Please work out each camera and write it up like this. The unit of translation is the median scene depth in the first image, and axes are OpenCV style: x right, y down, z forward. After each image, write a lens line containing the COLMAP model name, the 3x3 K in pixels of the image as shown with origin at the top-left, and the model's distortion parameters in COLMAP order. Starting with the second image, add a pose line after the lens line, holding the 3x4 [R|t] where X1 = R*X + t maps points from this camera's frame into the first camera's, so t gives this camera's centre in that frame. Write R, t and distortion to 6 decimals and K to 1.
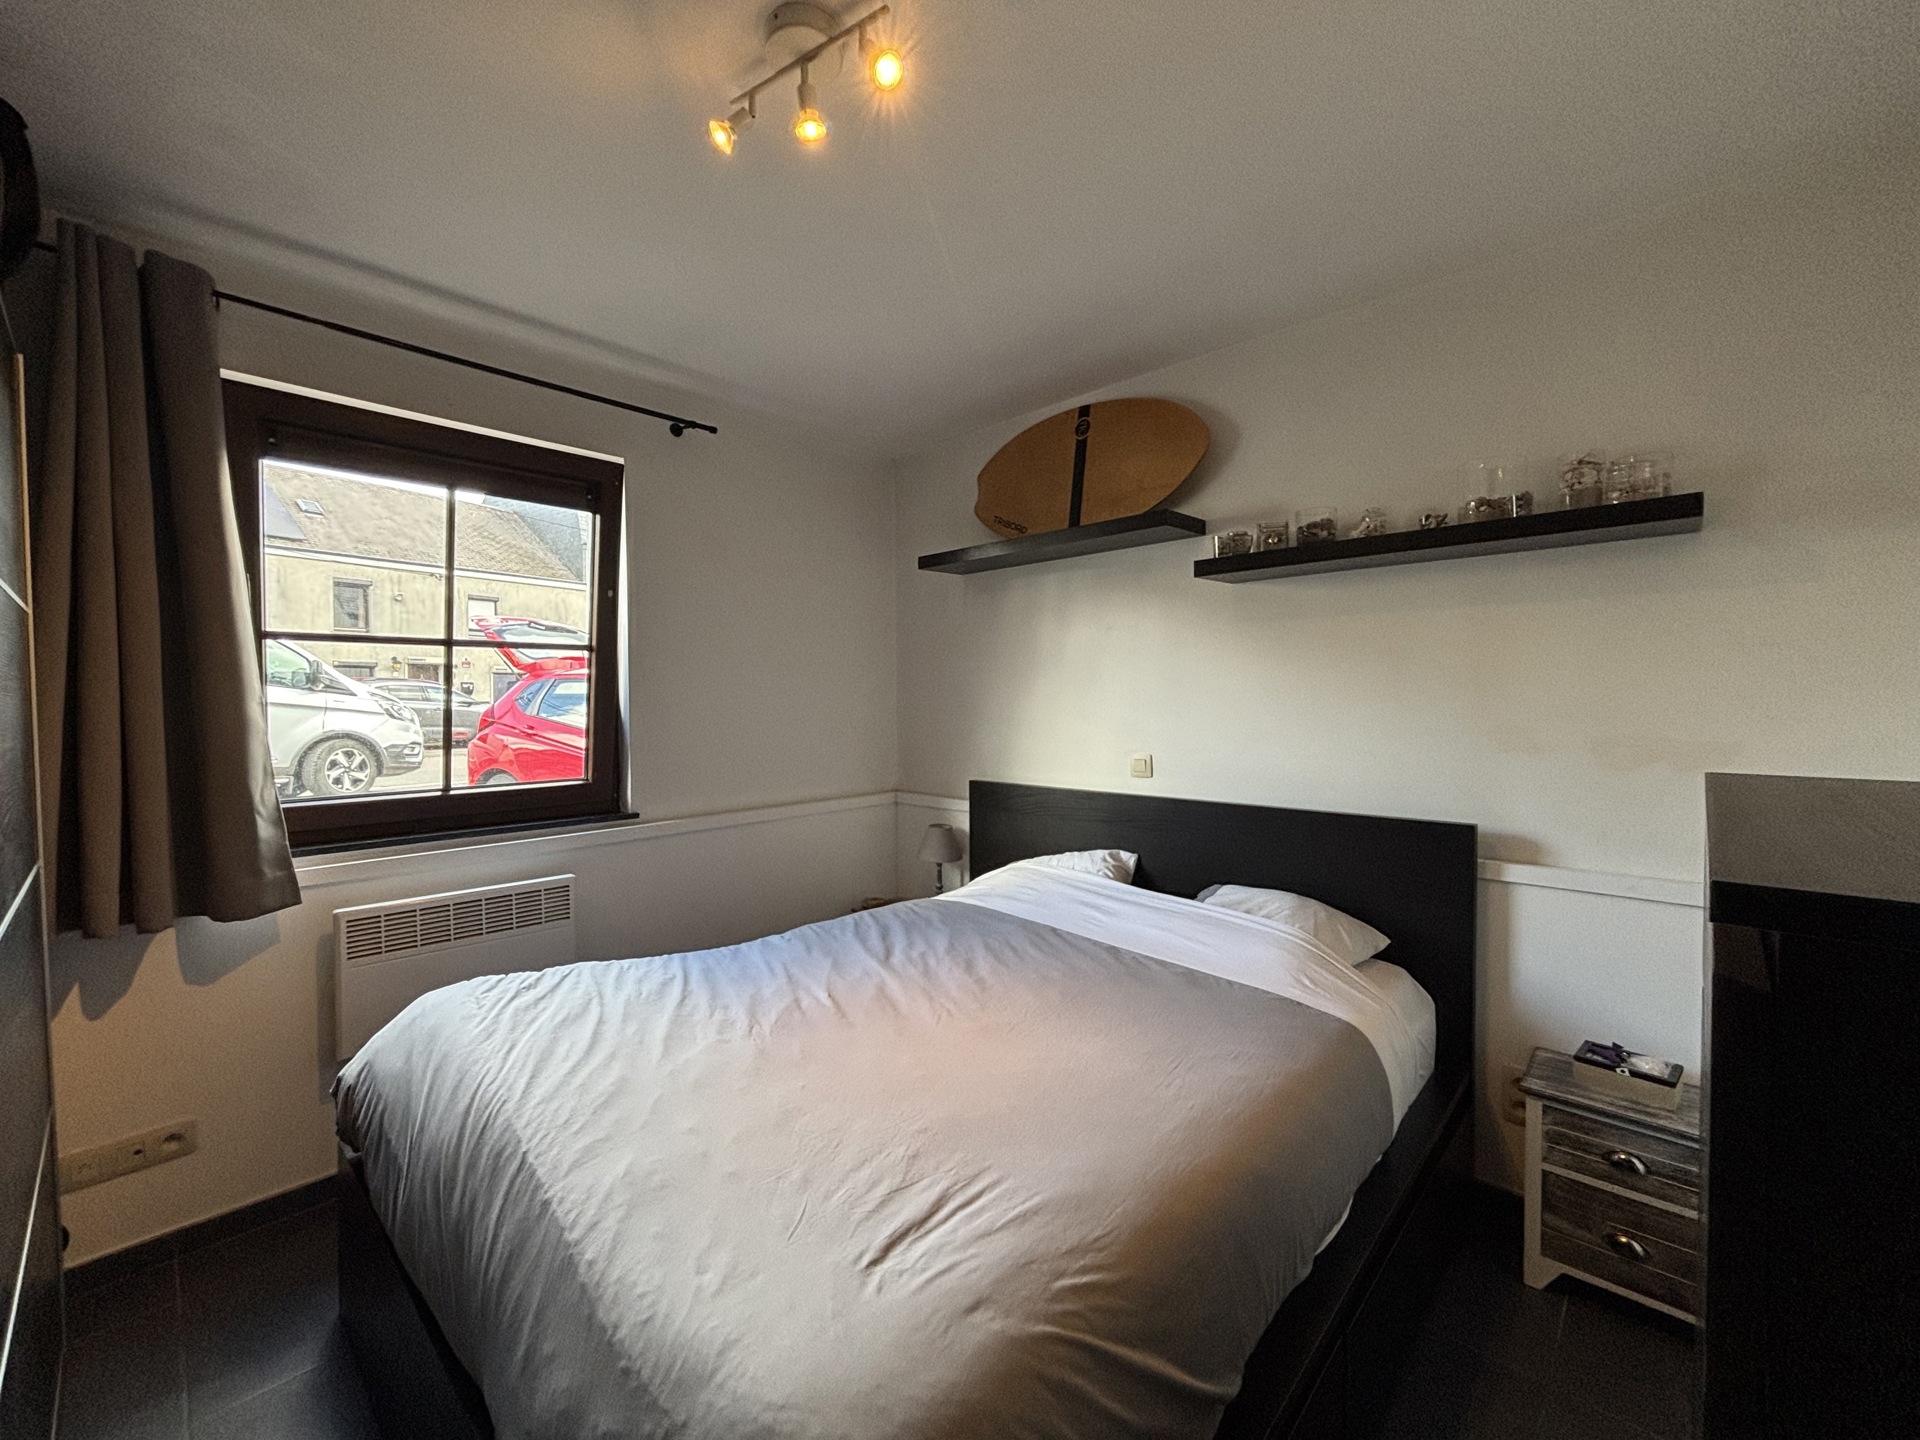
lens RADIAL K [[769.4, 0, 957.3], [0, 769.4, 720.6], [0, 0, 1]] dist [-0.000147, -0.002152]
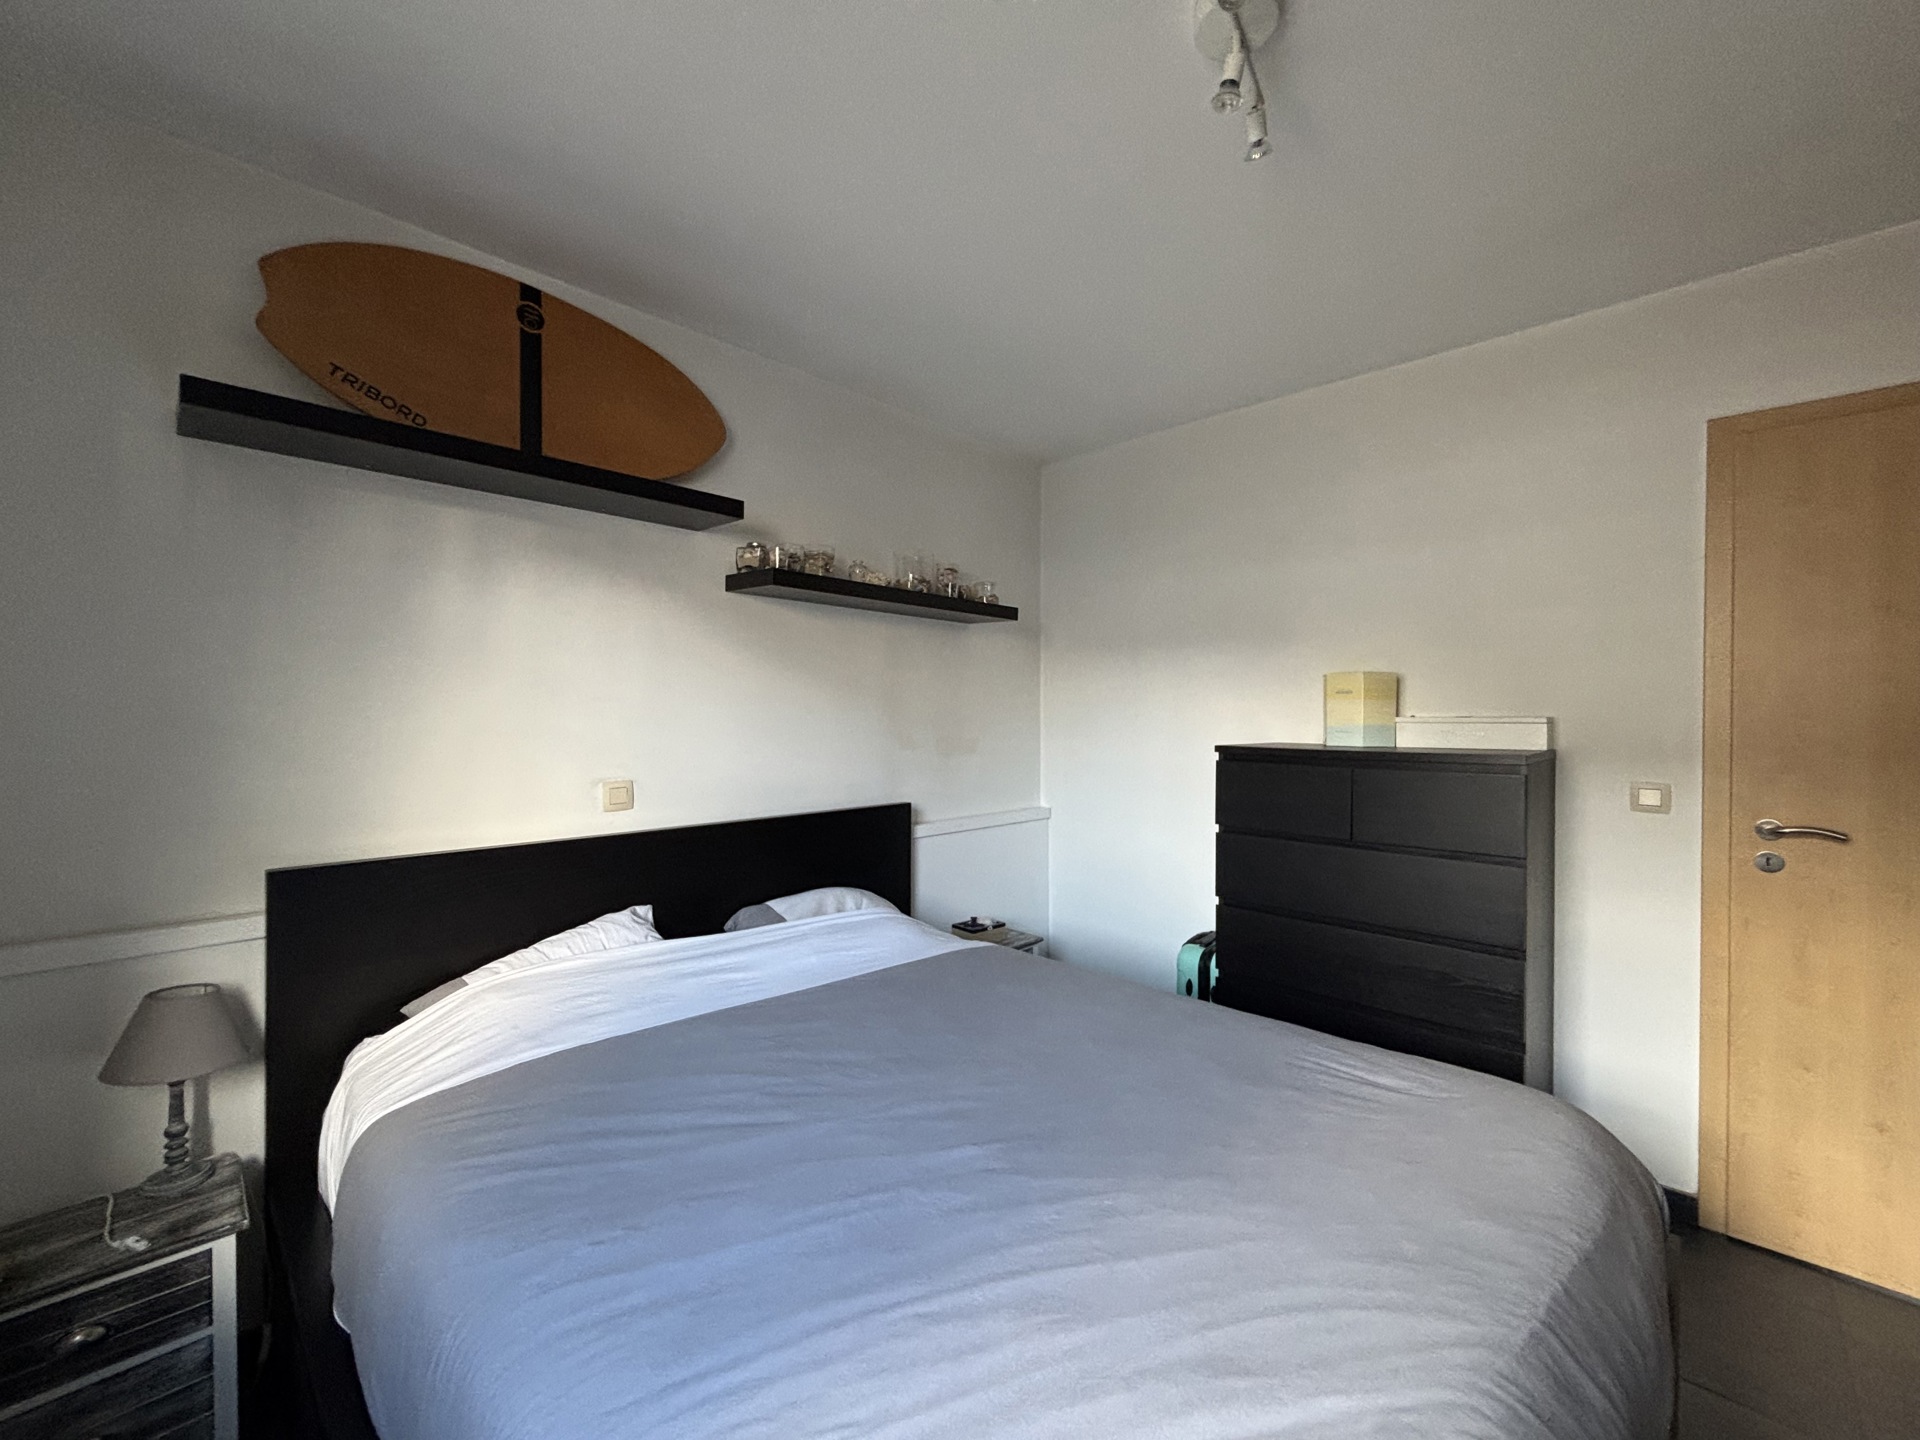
lens RADIAL K [[769.4, 0, 957.3], [0, 769.4, 720.6], [0, 0, 1]] dist [-0.000147, -0.002152]
pose [[0.003792, -0.001649, 0.999991, -0.610748], [0.022493, 0.999746, 0.001563, -0.013210], [-0.999740, 0.022487, 0.003829, 0.724492]]
